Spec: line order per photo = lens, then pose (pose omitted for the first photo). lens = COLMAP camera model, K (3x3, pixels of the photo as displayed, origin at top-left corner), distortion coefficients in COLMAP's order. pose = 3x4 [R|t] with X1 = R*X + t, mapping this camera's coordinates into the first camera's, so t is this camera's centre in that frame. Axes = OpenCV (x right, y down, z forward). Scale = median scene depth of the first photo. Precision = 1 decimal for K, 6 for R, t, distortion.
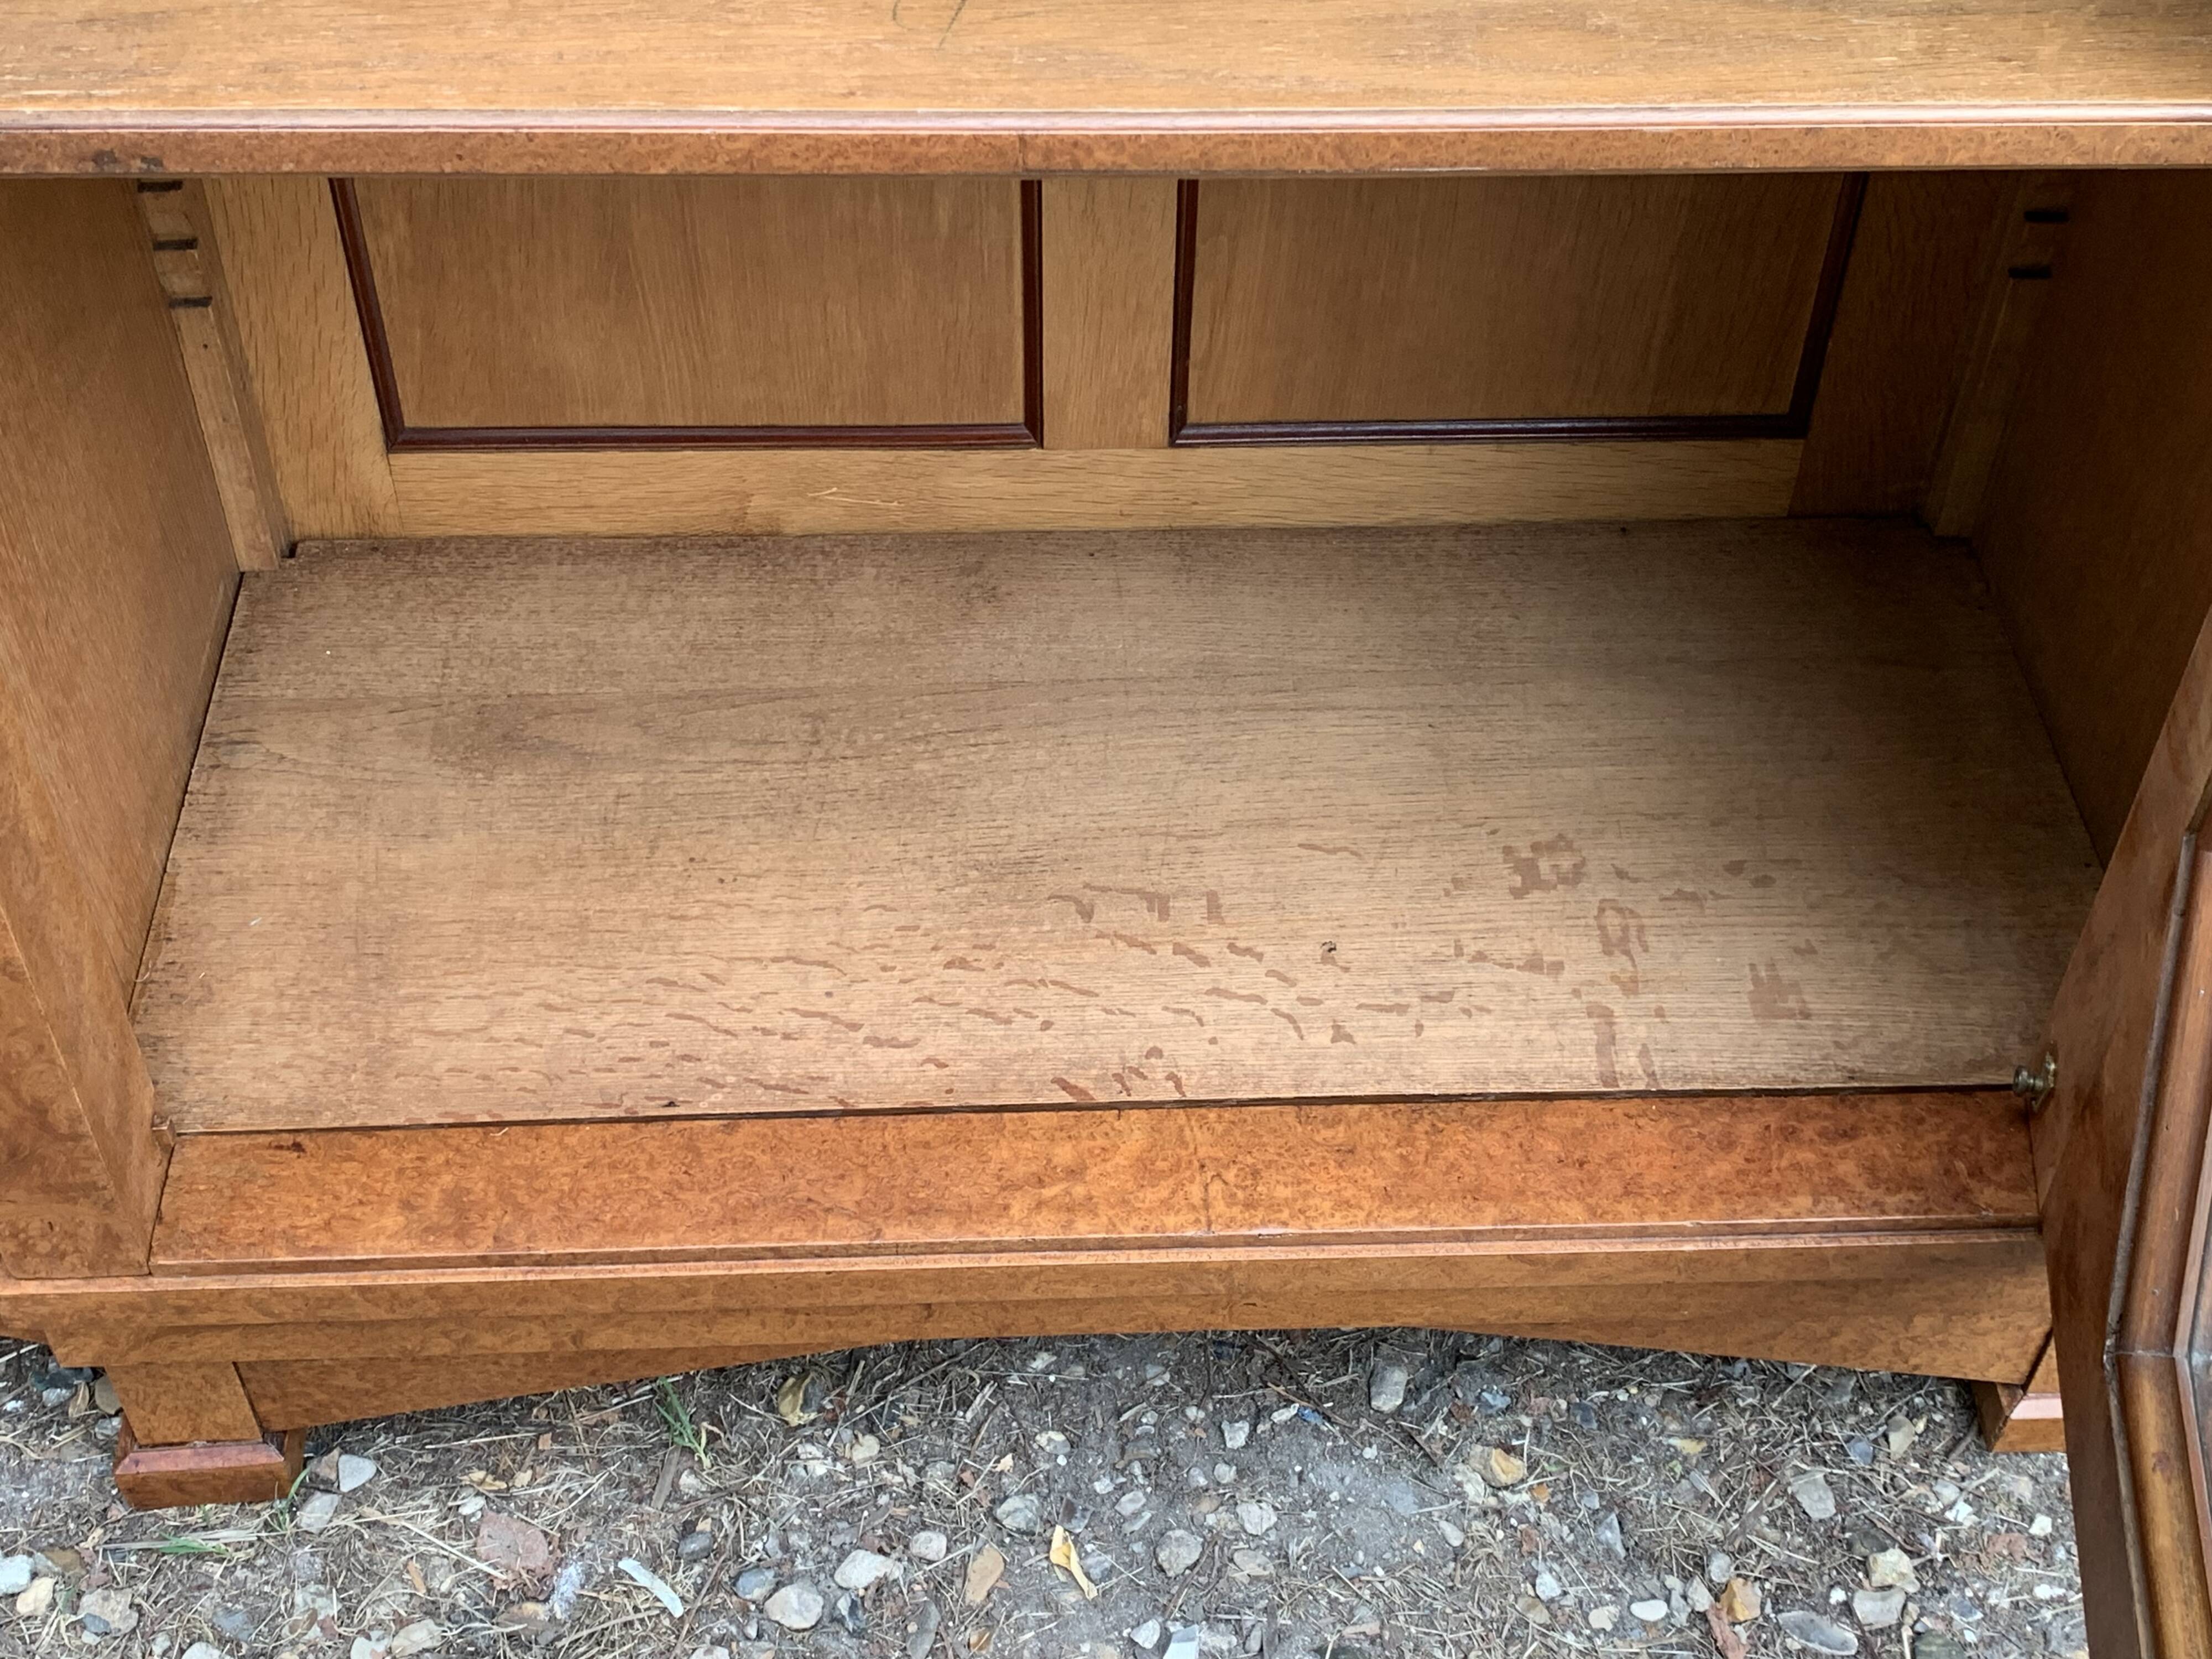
lens RADIAL K [[2769.9, 0, 1113.7], [0, 2769.9, 808.2], [0, 0, 1]] dist [0.045447, 0.000000]
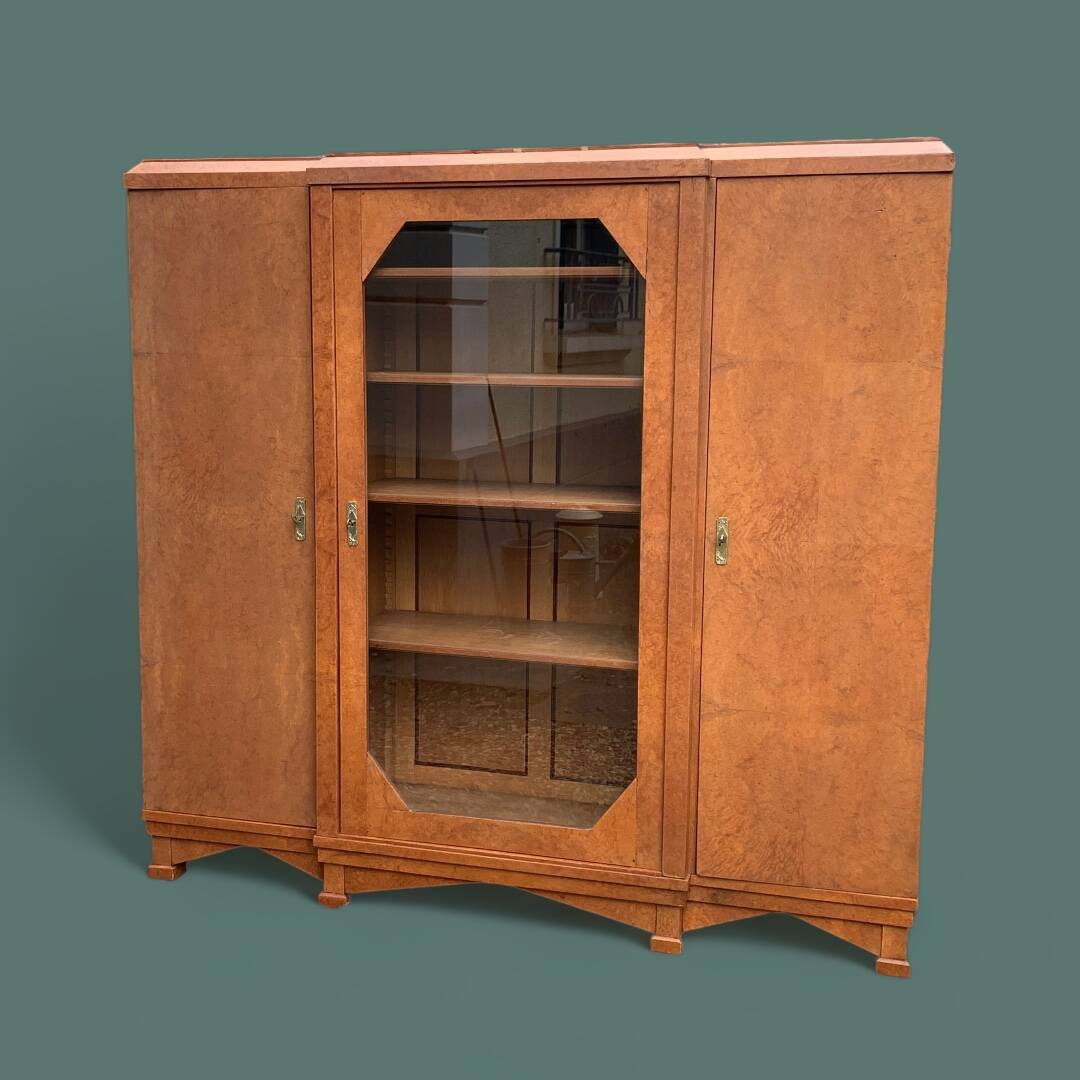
lens RADIAL K [[1482.2, 0, 478.4], [0, 1482.2, 531.6], [0, 0, 1]] dist [0.045401, 0.000000]
pose [[0.939724, 0.037617, -0.339859, 0.892919], [-0.238933, 0.783245, -0.573967, 1.237721], [0.244602, 0.620574, 0.745022, -1.542997]]
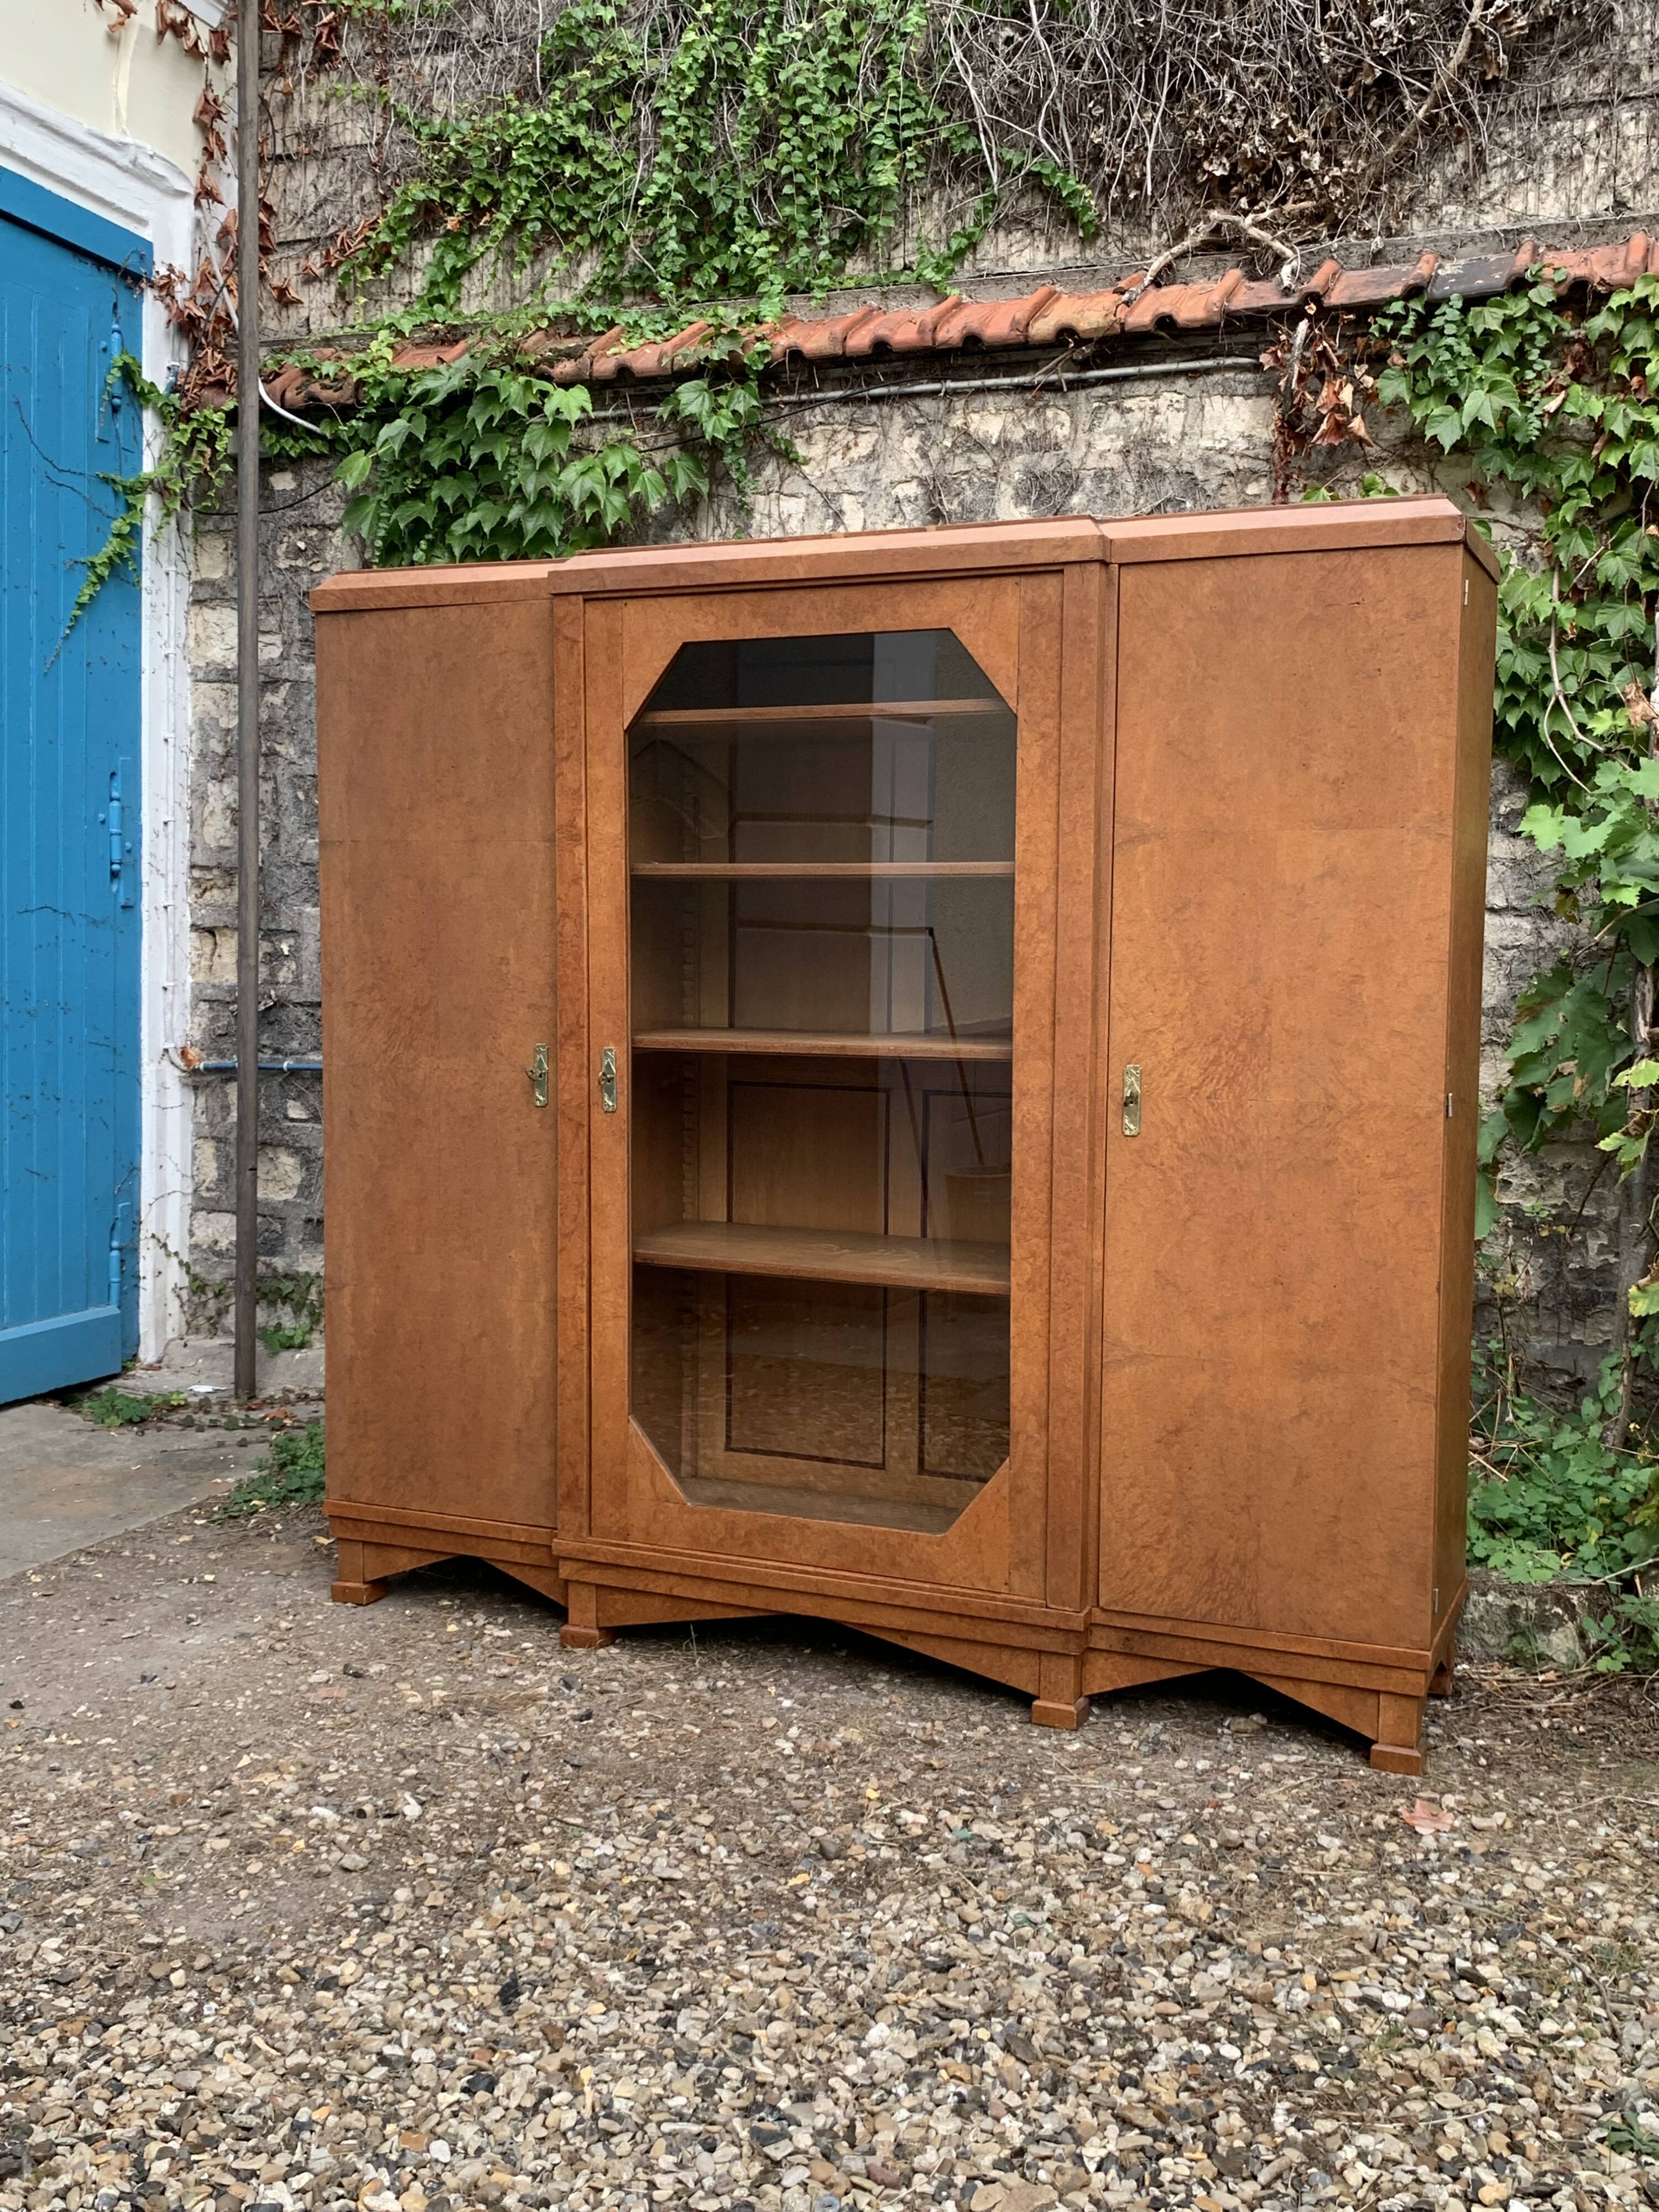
lens RADIAL K [[2164.6, 0, 809.0], [0, 2164.6, 1079.7], [0, 0, 1]] dist [0.021800, 0.000000]
pose [[0.894656, 0.022678, -0.446179, 1.199116], [-0.313637, 0.743108, -0.591120, 1.259650], [0.318154, 0.668788, 0.671938, -1.340242]]
